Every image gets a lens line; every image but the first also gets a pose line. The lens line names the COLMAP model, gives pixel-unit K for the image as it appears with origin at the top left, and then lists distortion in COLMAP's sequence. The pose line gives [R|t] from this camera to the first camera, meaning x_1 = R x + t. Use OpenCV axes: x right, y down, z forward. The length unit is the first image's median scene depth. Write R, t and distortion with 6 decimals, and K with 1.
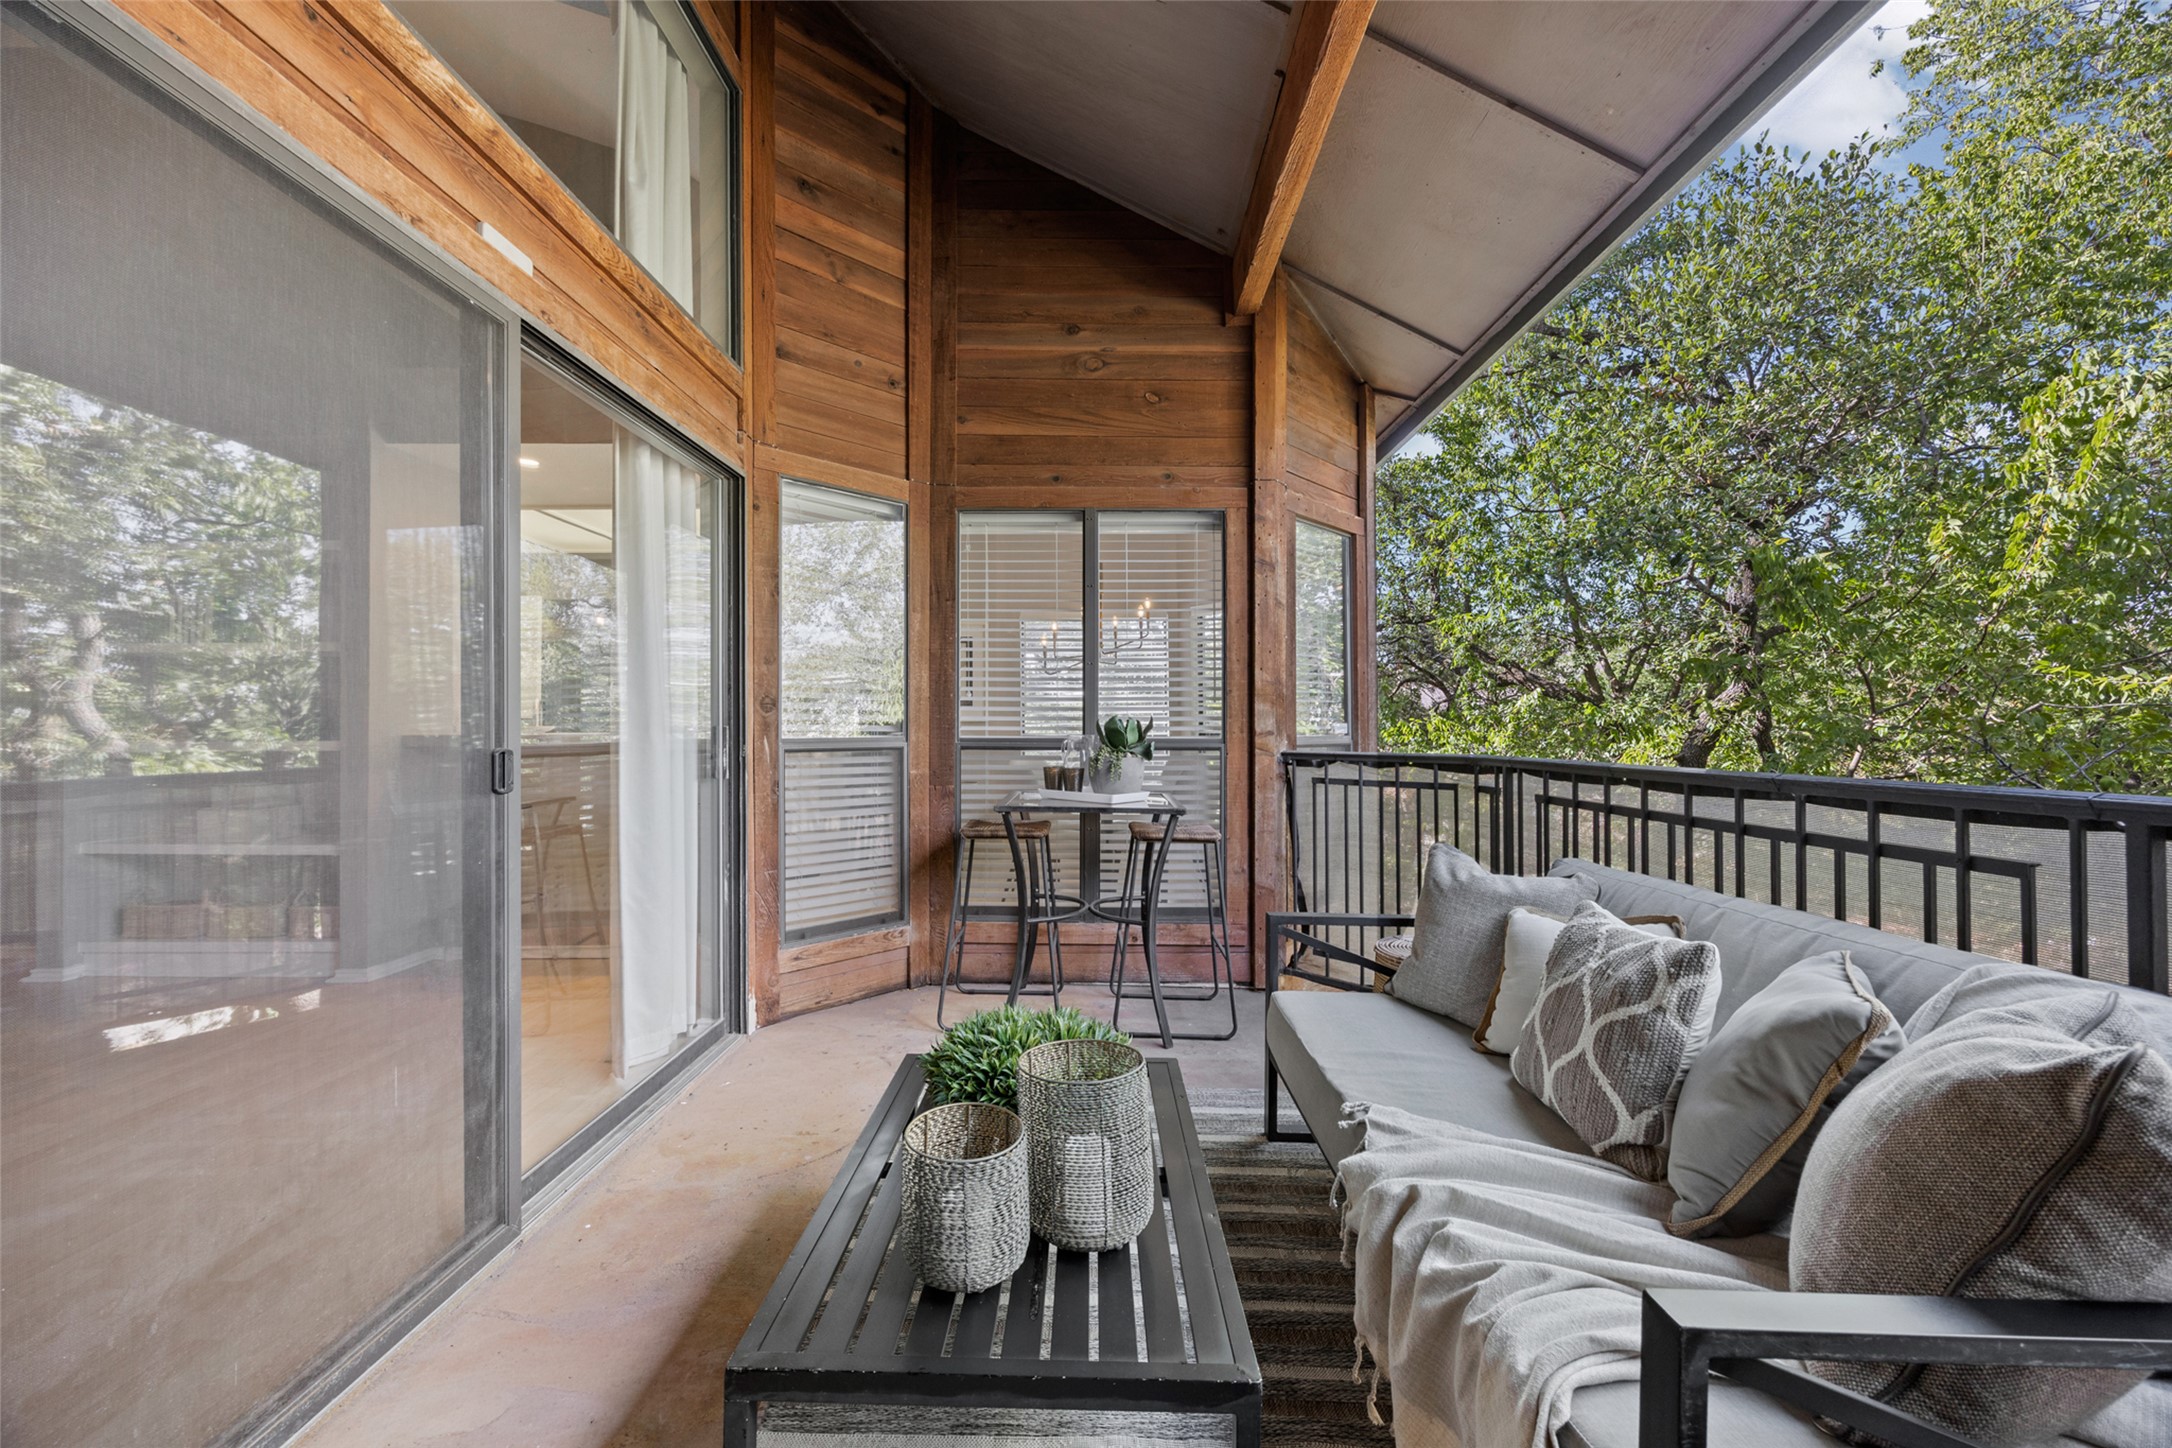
lens RADIAL K [[825.2, 0, 1073.4], [0, 825.2, 724.6], [0, 0, 1]] dist [-0.001243, -0.000373]
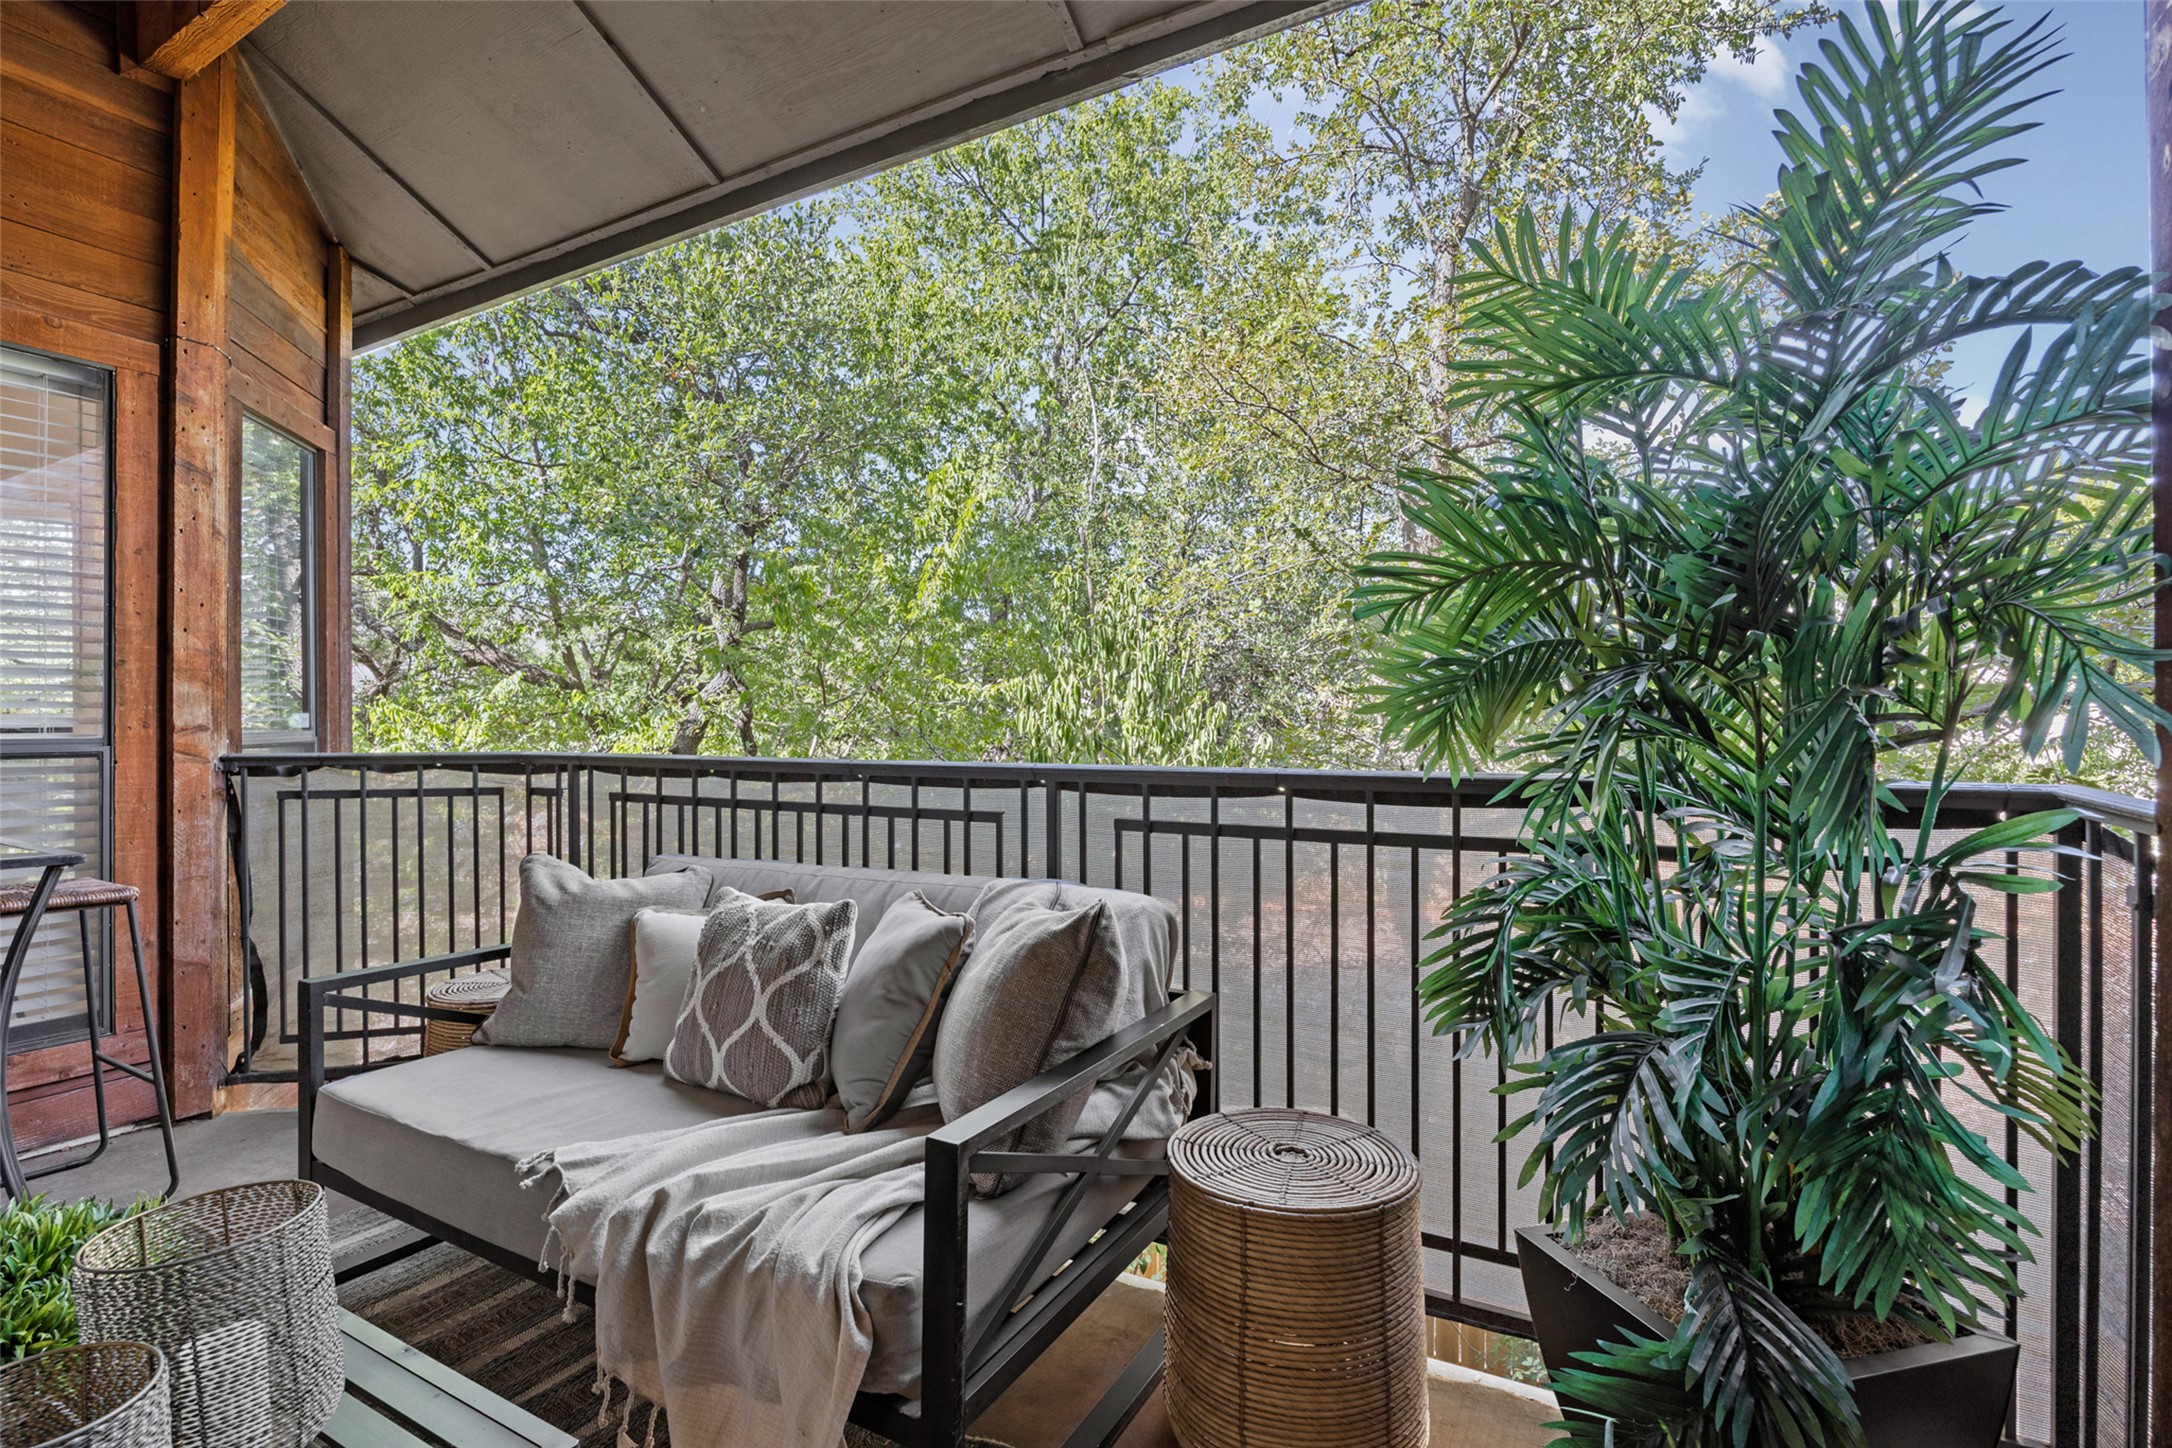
lens RADIAL K [[1027.3, 0, 1083.2], [0, 1027.3, 736.7], [0, 0, 1]] dist [-0.014018, -0.001462]
pose [[0.470281, -0.016363, 0.882365, -0.236143], [-0.004481, 0.999771, 0.020928, -0.005071], [-0.882505, -0.013796, 0.470100, -0.006479]]
